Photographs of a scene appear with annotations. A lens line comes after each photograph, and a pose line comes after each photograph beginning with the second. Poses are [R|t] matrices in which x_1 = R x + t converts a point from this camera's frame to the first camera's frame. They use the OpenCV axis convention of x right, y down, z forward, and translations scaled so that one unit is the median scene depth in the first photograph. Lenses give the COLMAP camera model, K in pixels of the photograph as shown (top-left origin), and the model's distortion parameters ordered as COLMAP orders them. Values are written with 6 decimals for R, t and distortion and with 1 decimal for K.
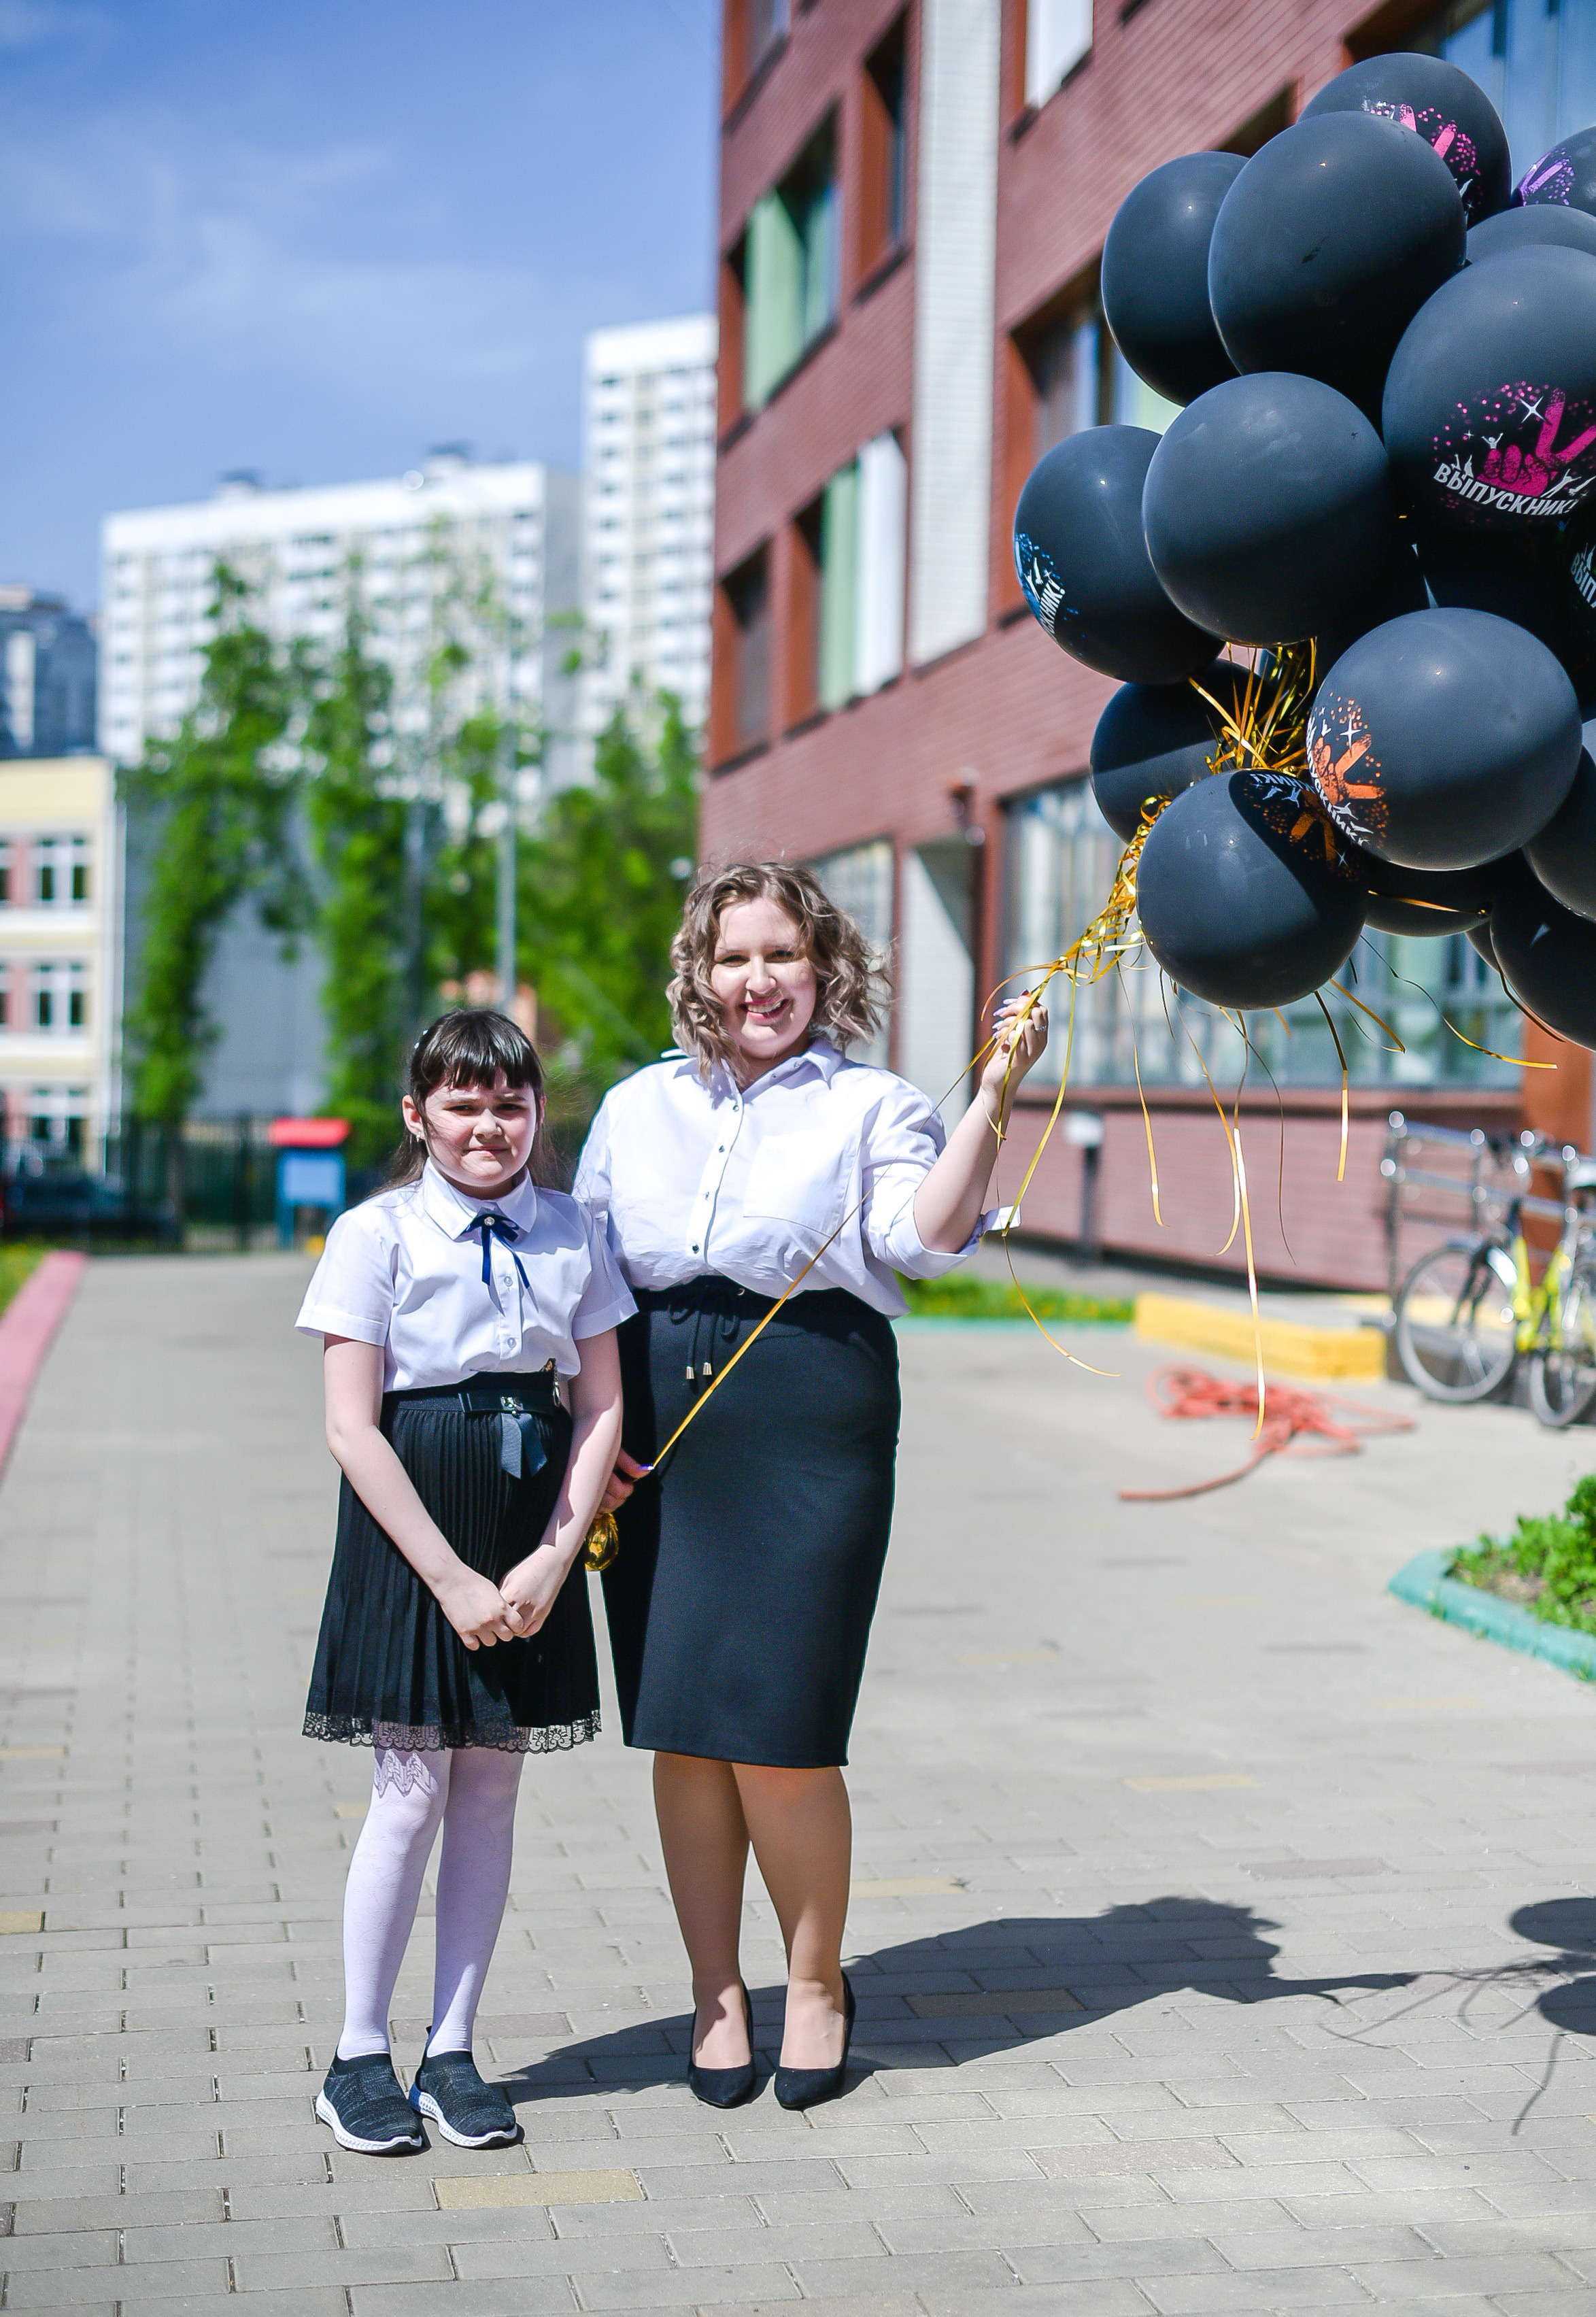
lens RADIAL K [[3469.0, 0, 801.4], [0, 3469.0, 1209.3], [0, 0, 1]] dist [0.000480, 0.015472]
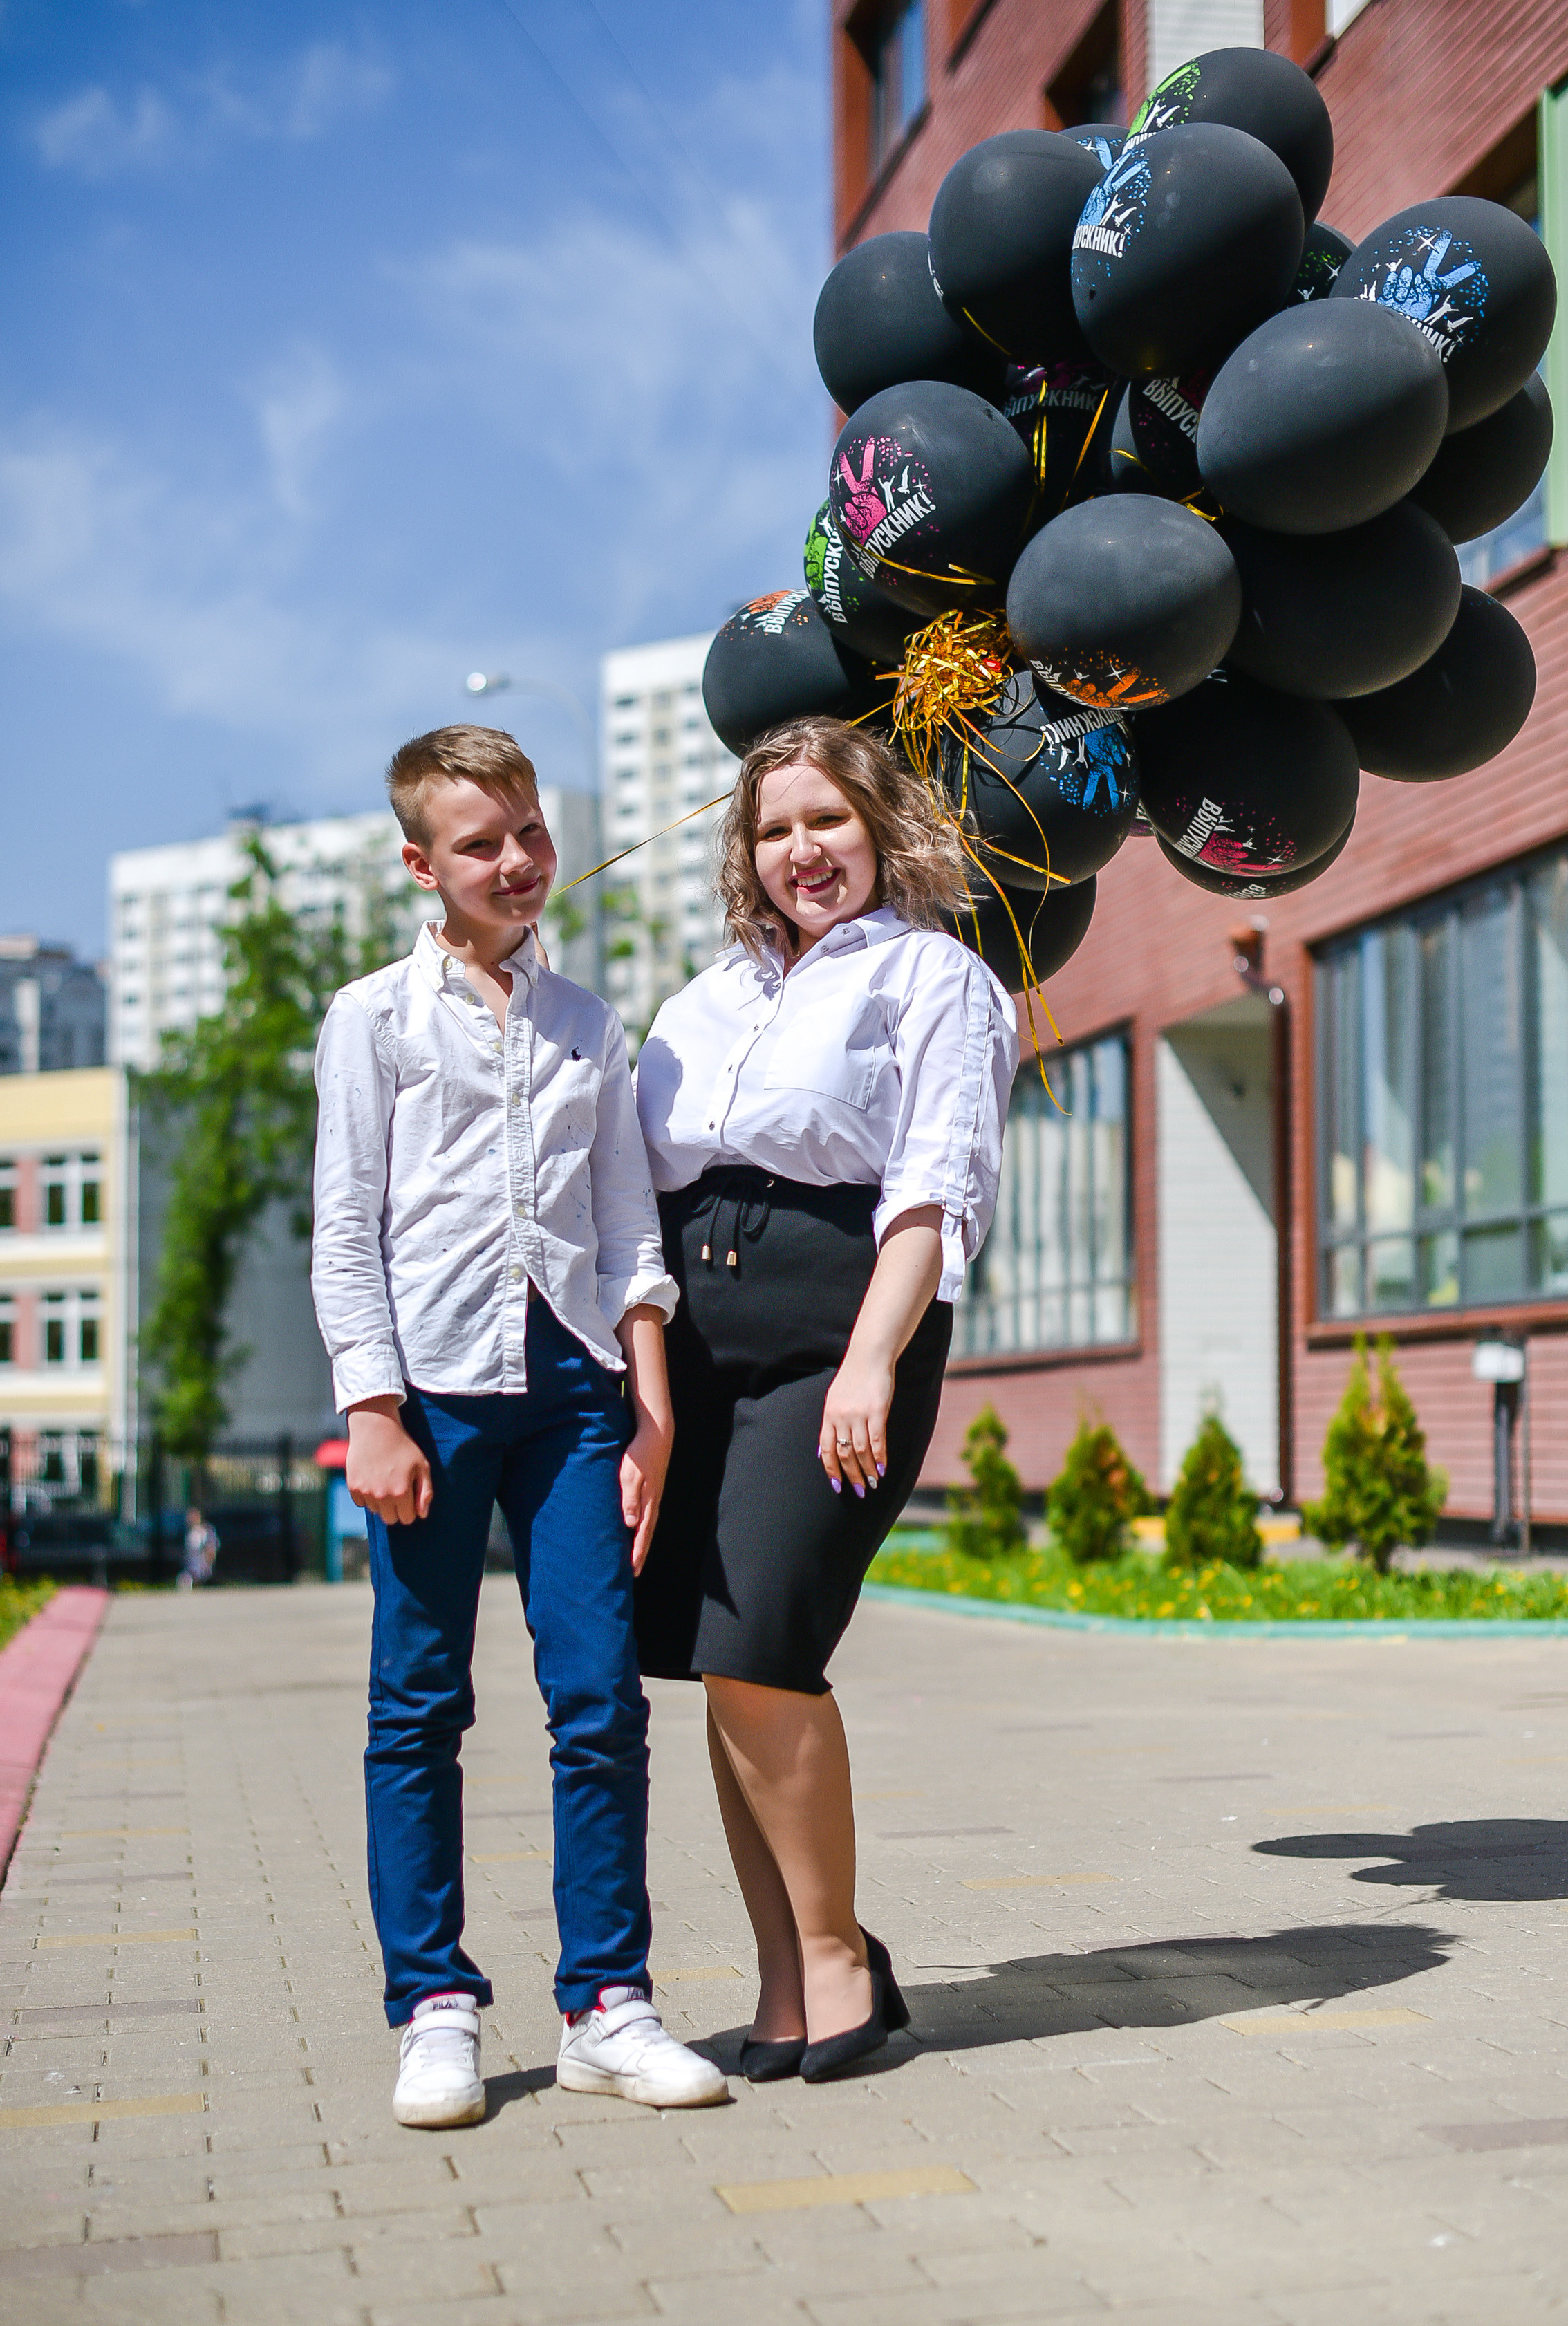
lens RADIAL K [[3528.0, 0, 814.5], [0, 3528.0, 1237.8], [0, 0, 1]] dist [0.020533, 0.021668]
pose [[0.999574, -0.029141, -0.001643, -0.021455], [0.028884, 0.995711, -0.087899, 0.004231], [0.004198, 0.087815, 0.996128, 0.098584]]
